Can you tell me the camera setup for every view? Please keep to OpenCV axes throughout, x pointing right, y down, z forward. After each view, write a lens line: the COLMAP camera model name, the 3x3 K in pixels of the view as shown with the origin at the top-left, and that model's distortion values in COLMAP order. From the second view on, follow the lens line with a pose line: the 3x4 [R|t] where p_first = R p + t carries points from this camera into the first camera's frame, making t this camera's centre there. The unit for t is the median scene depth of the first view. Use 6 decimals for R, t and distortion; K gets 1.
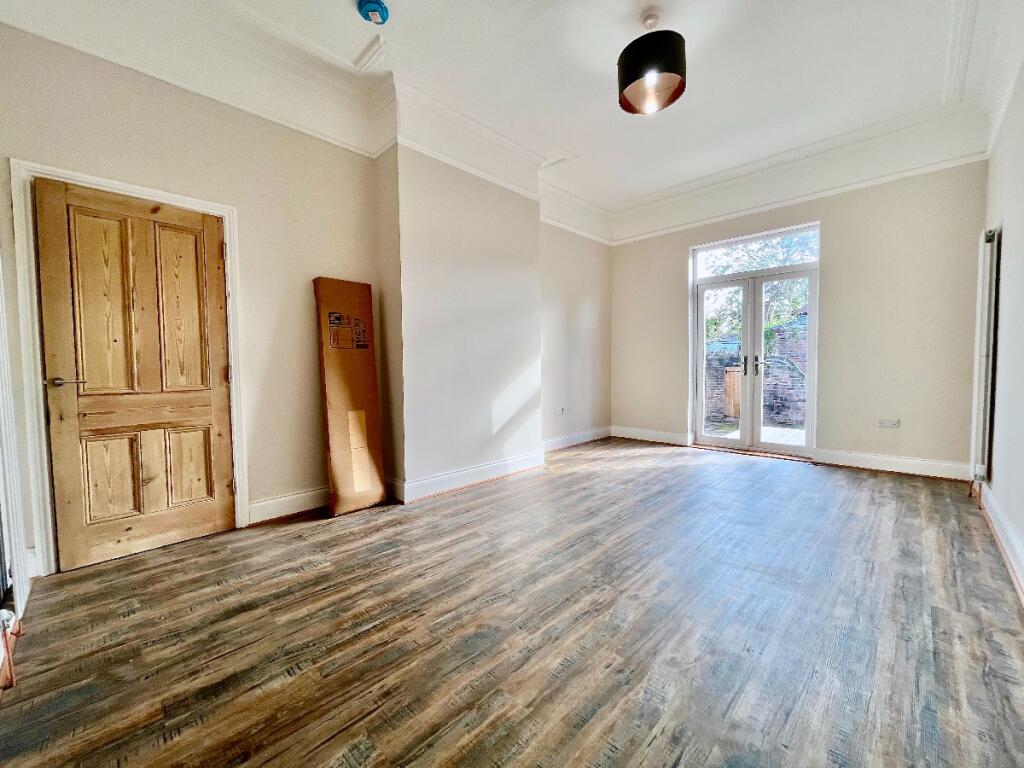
lens RADIAL K [[414.4, 0, 514.7], [0, 414.4, 387.1], [0, 0, 1]] dist [-0.000549, -0.000871]
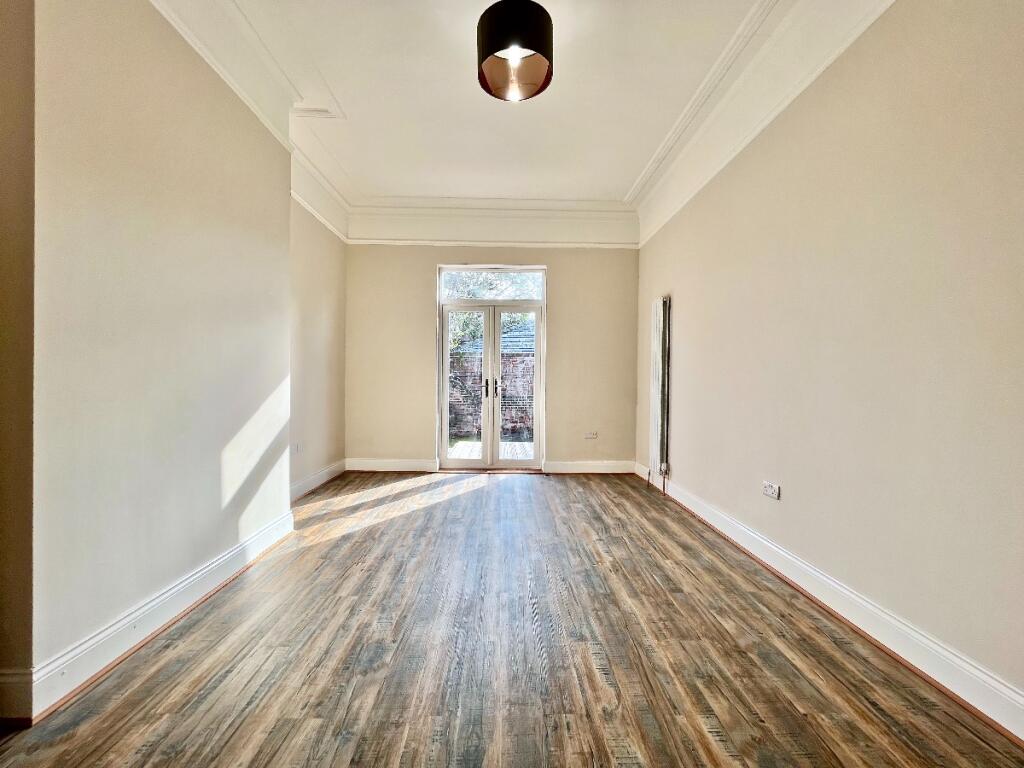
lens RADIAL K [[414.4, 0, 510.1], [0, 414.4, 378.4], [0, 0, 1]] dist [-0.000549, -0.000871]
pose [[0.711268, 0.023557, 0.702526, -0.170995], [0.017988, 0.998501, -0.051693, -0.024658], [-0.702690, 0.049405, 0.709779, 0.271680]]
